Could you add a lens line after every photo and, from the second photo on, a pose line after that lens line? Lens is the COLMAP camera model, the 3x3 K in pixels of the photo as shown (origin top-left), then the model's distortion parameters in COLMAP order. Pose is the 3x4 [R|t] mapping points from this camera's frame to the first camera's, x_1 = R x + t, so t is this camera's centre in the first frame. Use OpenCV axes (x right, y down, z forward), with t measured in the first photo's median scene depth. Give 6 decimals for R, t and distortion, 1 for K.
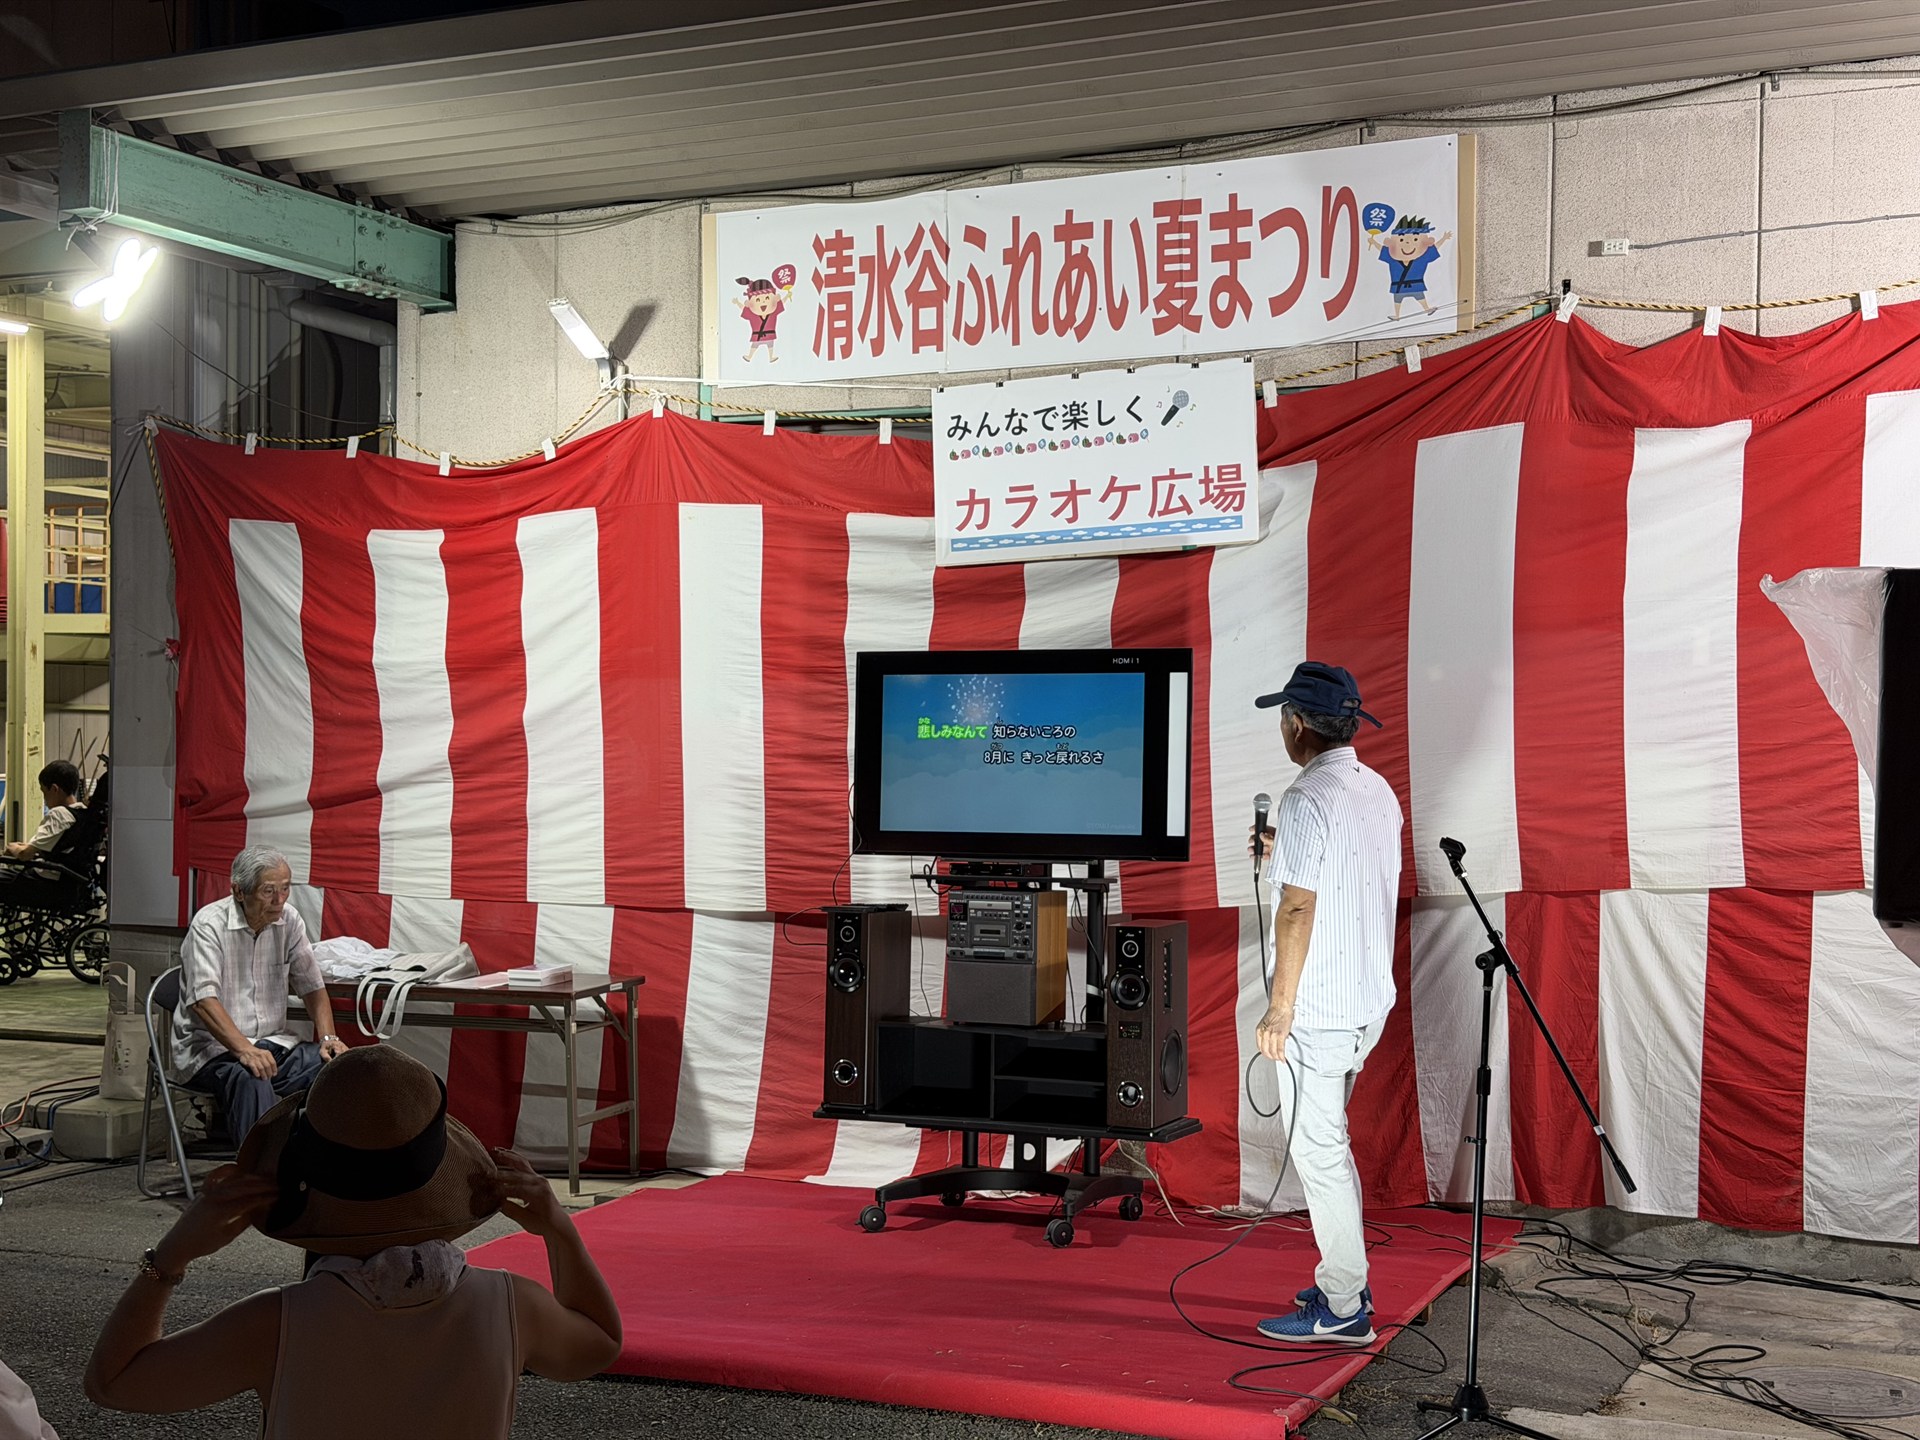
lens RADIAL K [[2685.7, 0, 960.0], [0, 2685.7, 720.0], [0, 0, 1]] dist [0.144980, 0.018605]
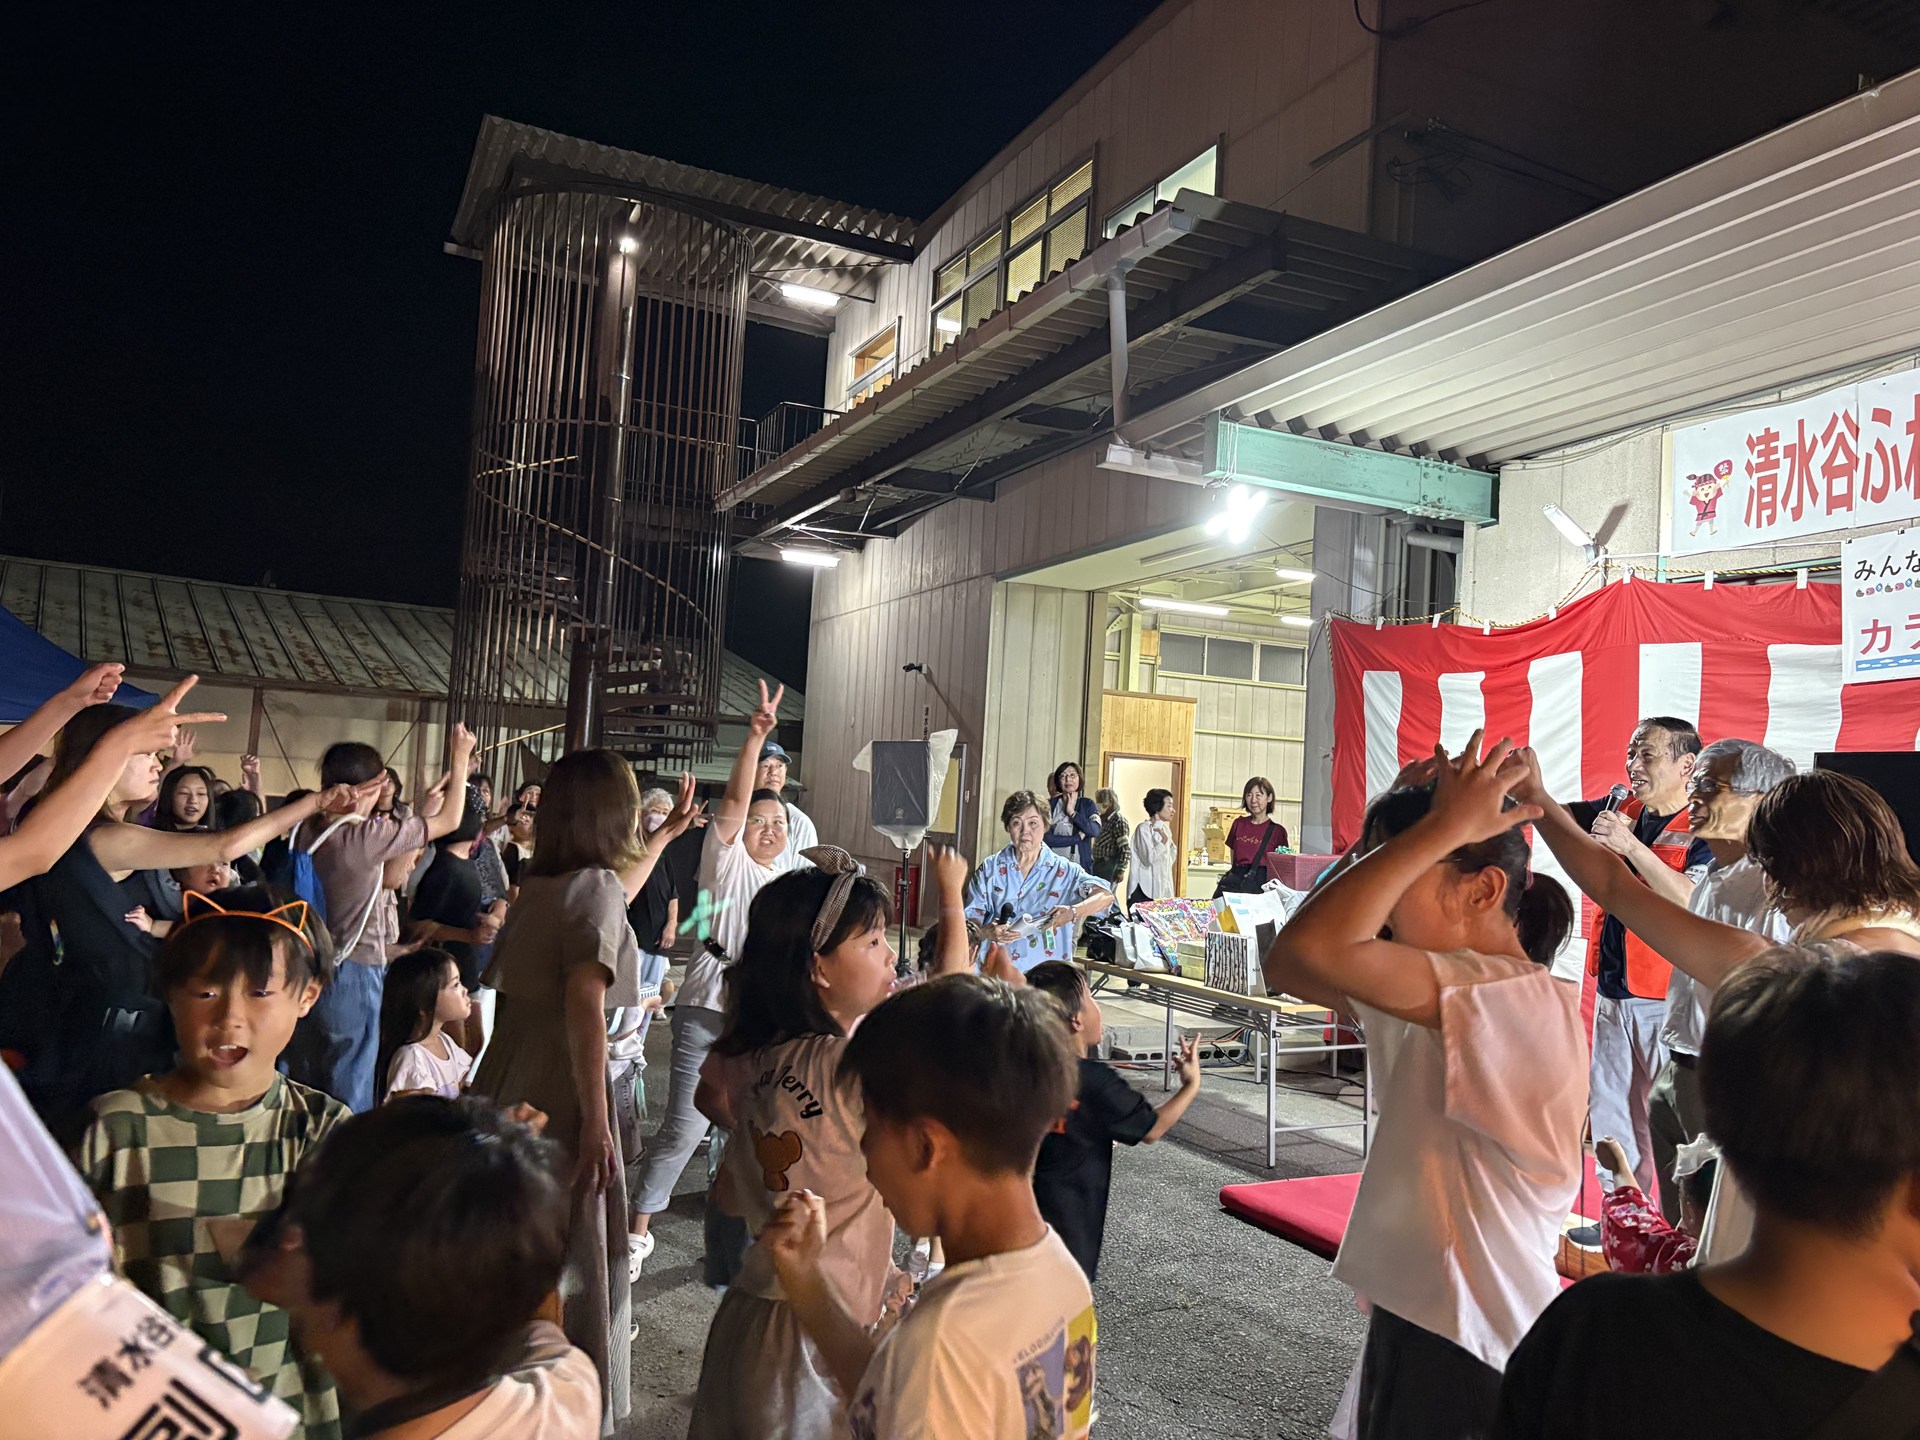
lens RADIAL K [[1472.1, 0, 960.0], [0, 1472.1, 720.0], [0, 0, 1]] dist [0.009131, 0.003342]
pose [[0.759344, -0.003188, -0.650681, 0.122350], [-0.046151, 0.997206, -0.058744, 0.017283], [0.649050, 0.074636, 0.757075, 0.226212]]
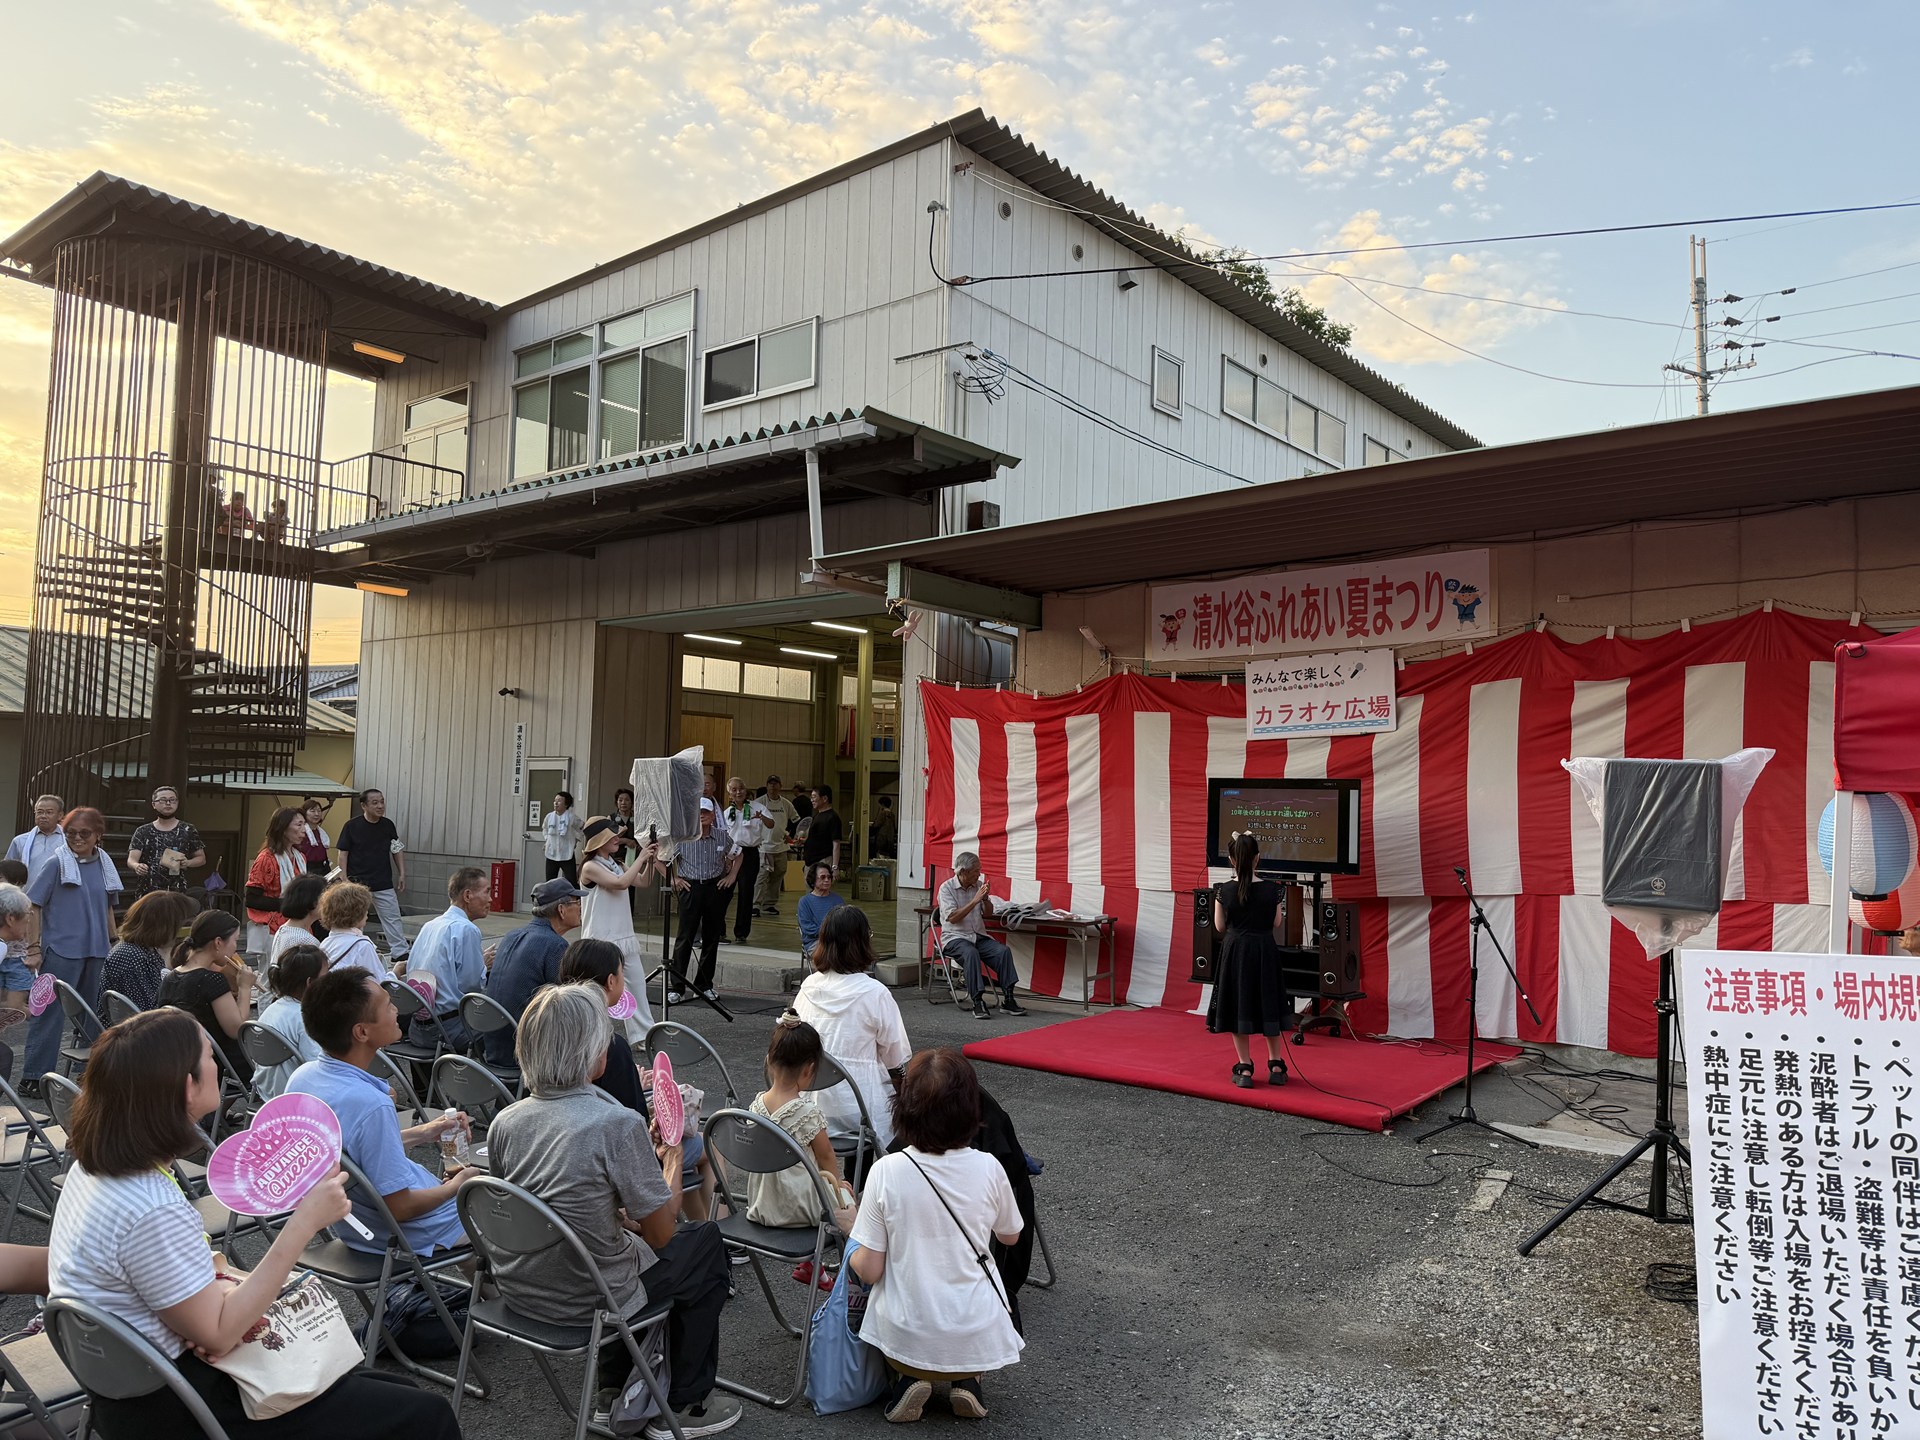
lens RADIAL K [[1313.8, 0, 960.0], [0, 1313.8, 720.0], [0, 0, 1]] dist [0.070654, -0.000884]
pose [[0.969442, 0.001851, -0.245313, 0.028597], [-0.016566, 0.998183, -0.057936, -0.005732], [0.244760, 0.060229, 0.967711, -0.131753]]
